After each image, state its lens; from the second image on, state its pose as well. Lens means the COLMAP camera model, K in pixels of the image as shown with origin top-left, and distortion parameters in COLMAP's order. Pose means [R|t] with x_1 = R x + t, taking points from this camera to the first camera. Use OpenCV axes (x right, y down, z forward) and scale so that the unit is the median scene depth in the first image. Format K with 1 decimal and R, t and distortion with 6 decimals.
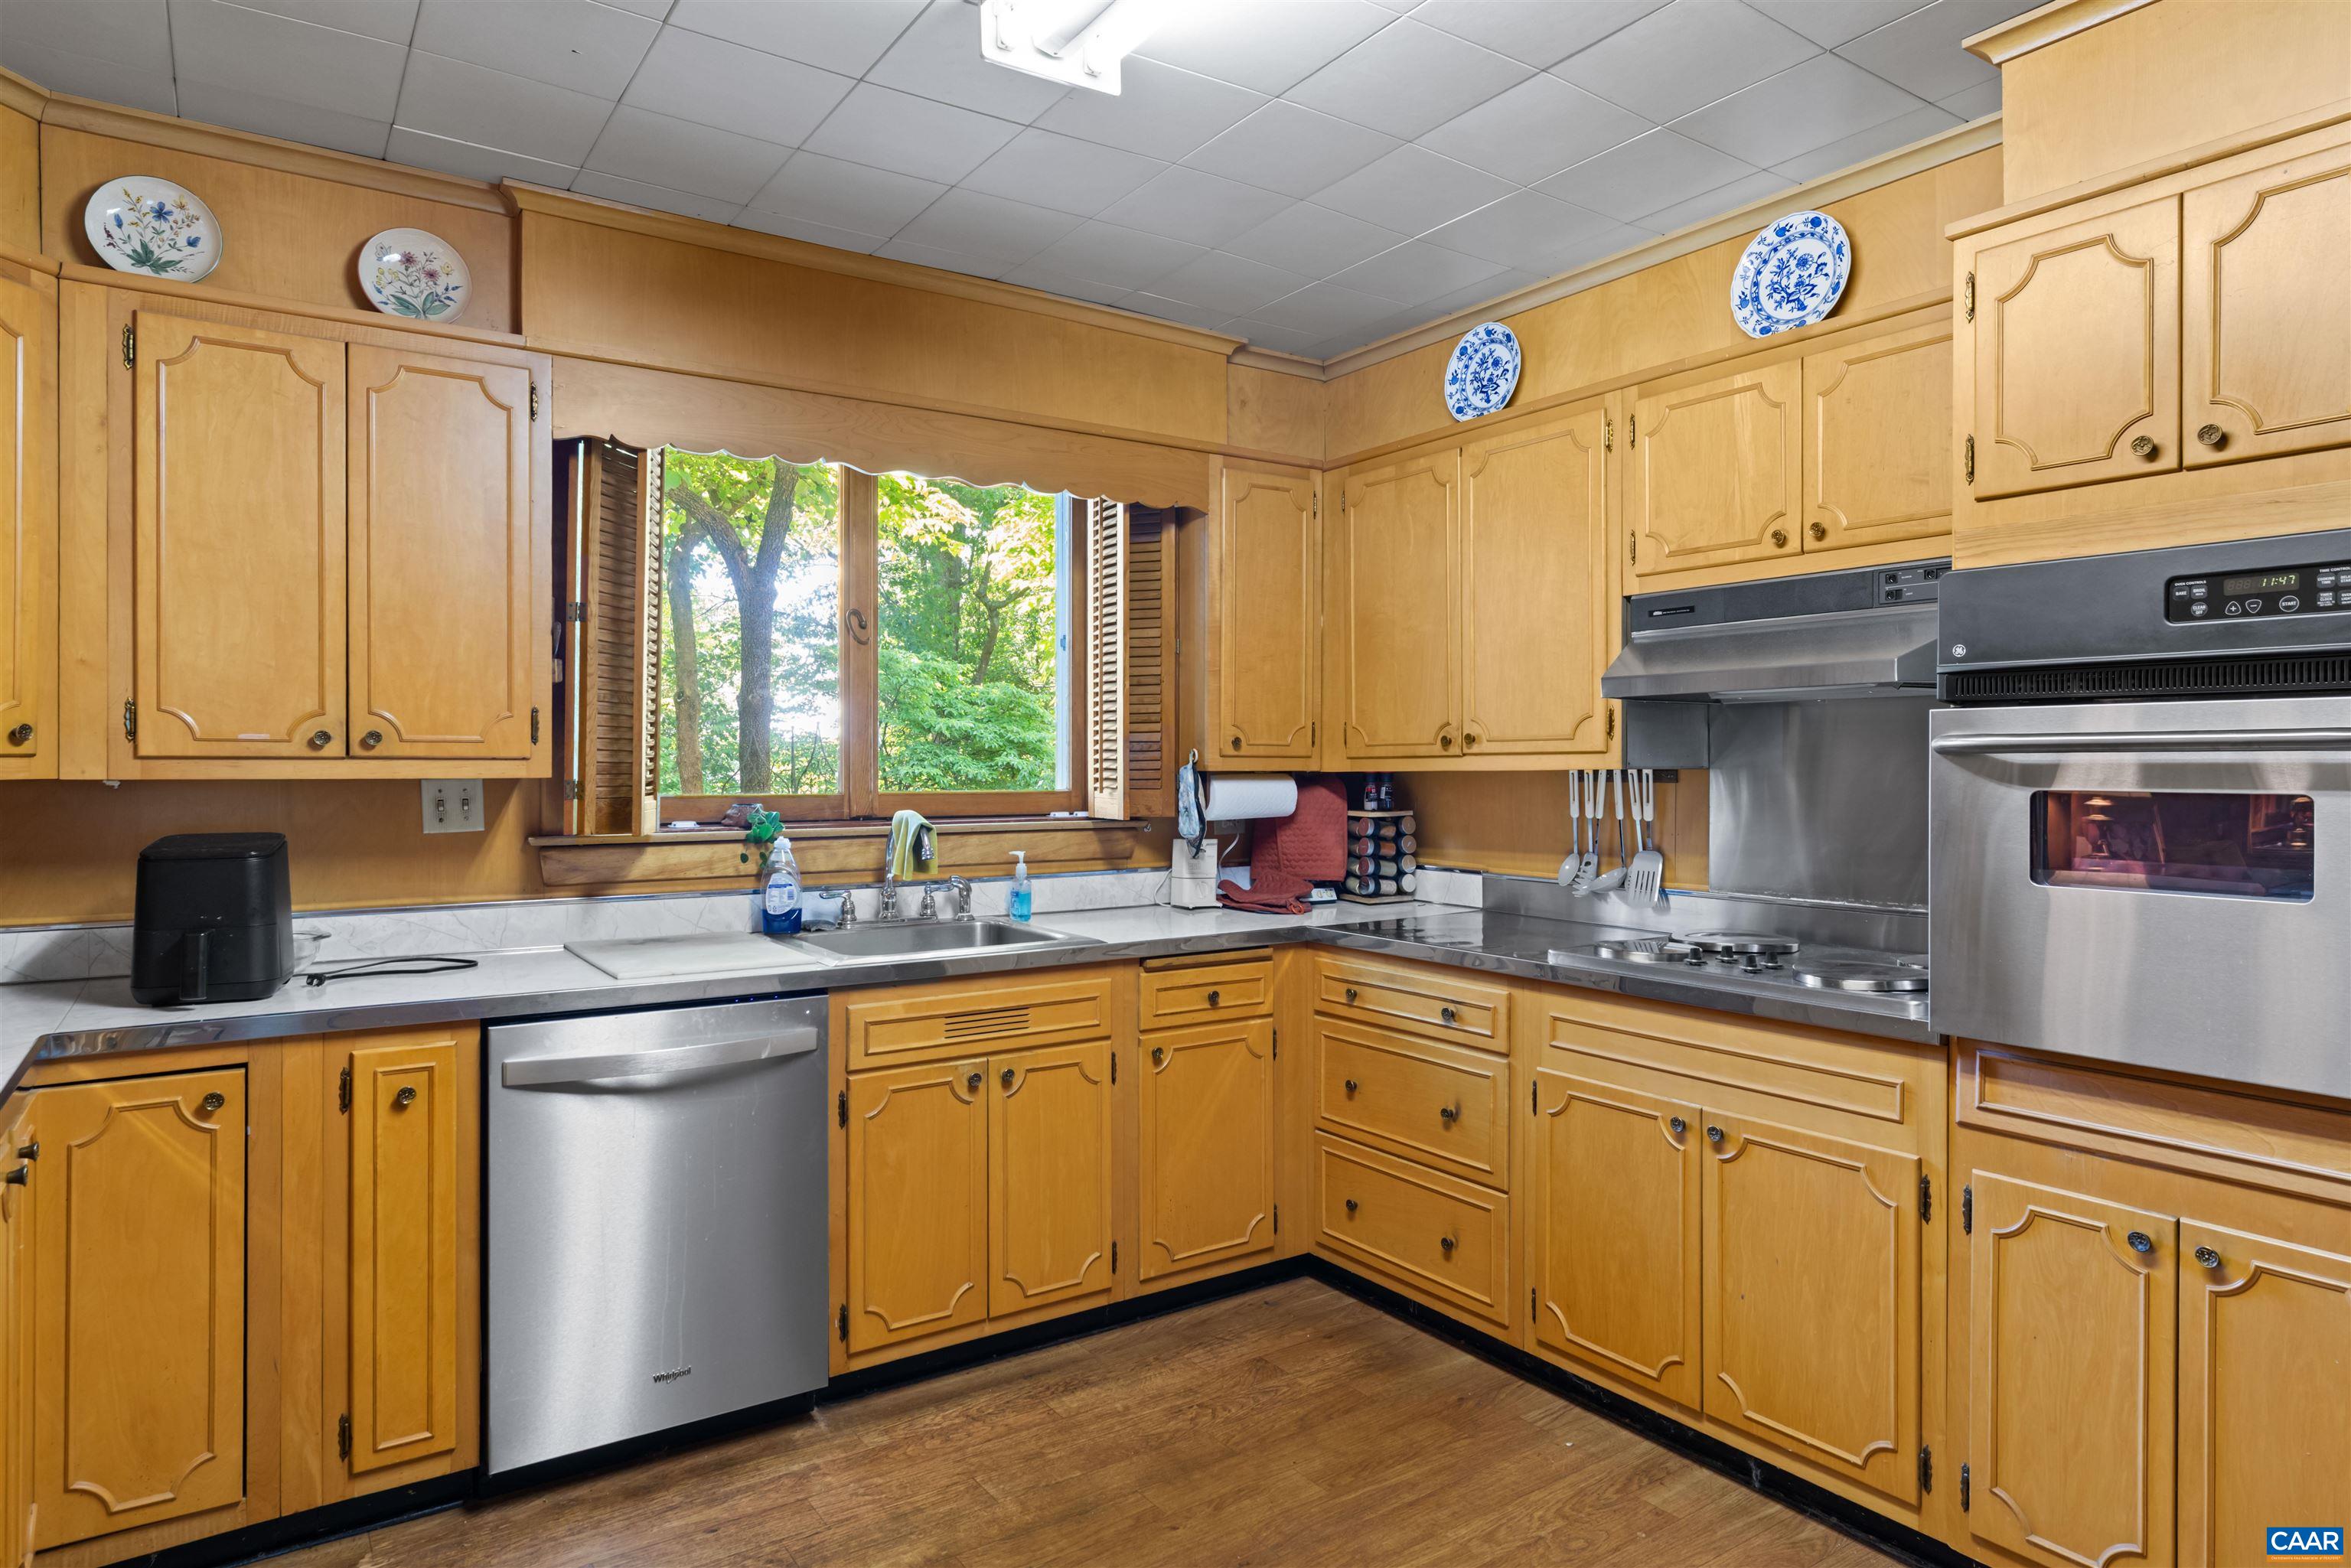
lens RADIAL K [[1361.6, 0, 1176.6], [0, 1361.6, 778.8], [0, 0, 1]] dist [-0.000356, 0.000110]
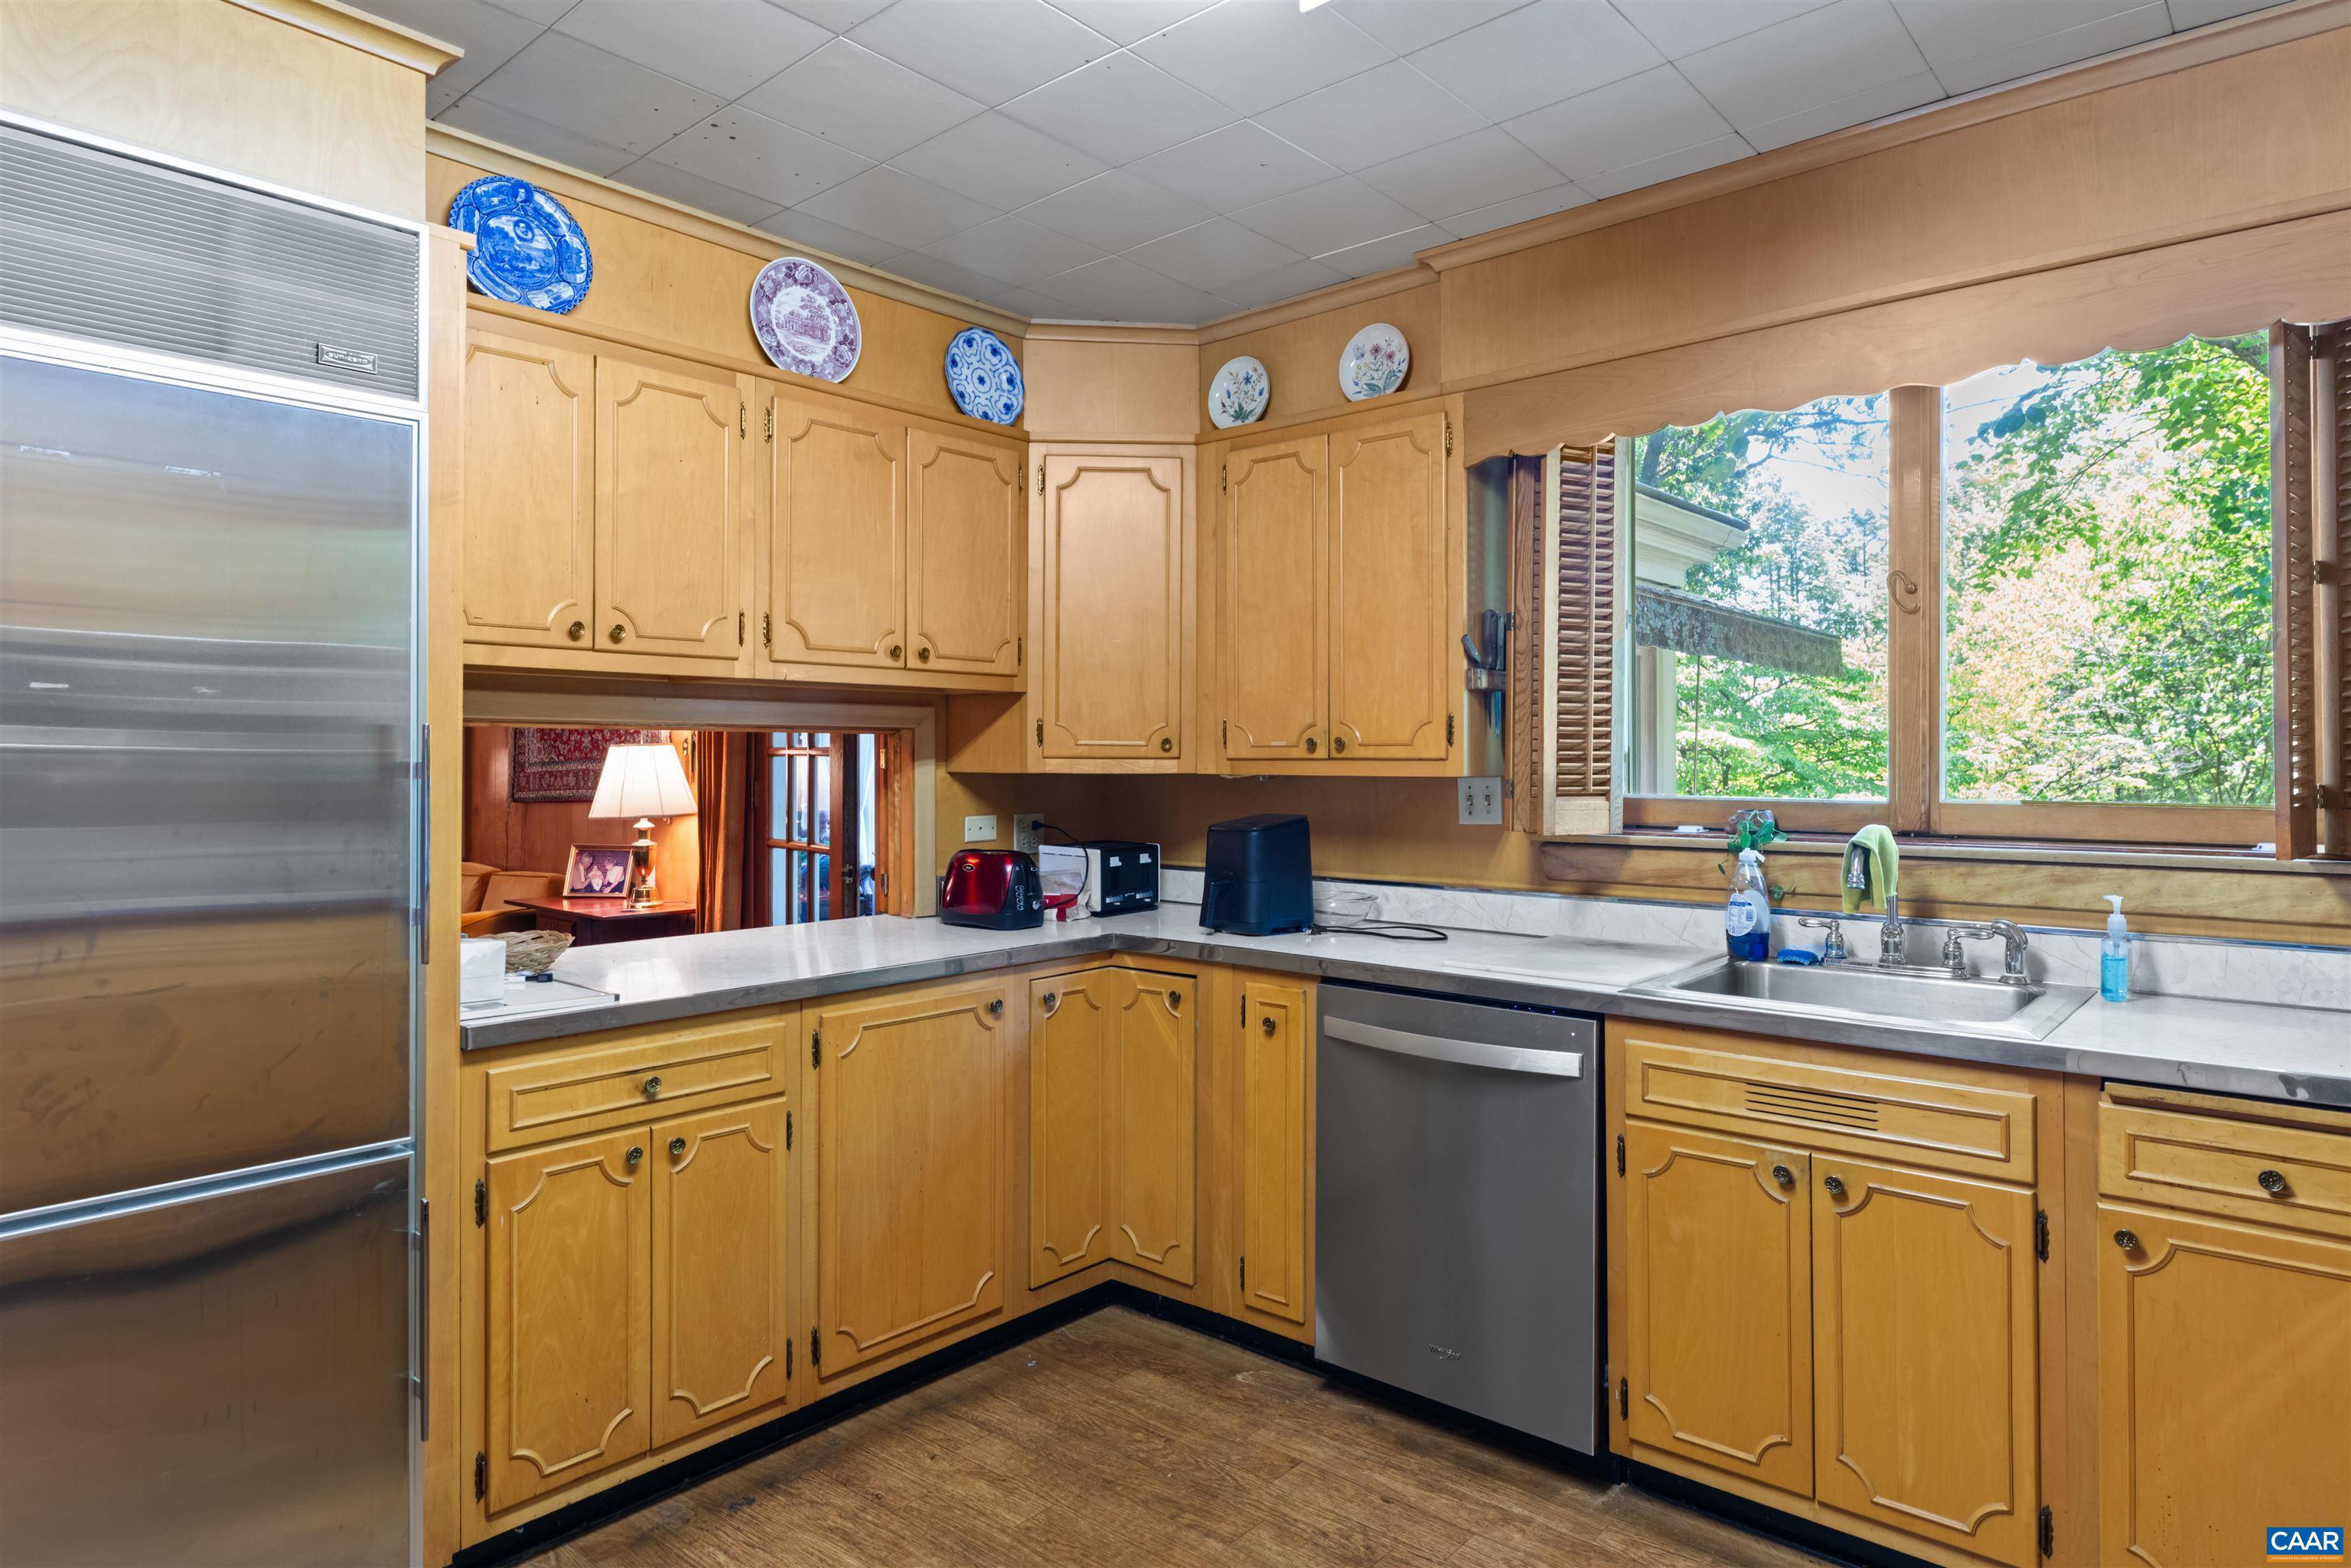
lens RADIAL K [[1361.6, 0, 1176.9], [0, 1361.6, 762.7], [0, 0, 1]] dist [-0.000356, 0.000110]
pose [[0.253539, 0.000184, -0.967325, 0.558007], [-0.012778, 0.999913, -0.003160, -0.006024], [0.967241, 0.013162, 0.253519, 0.511749]]
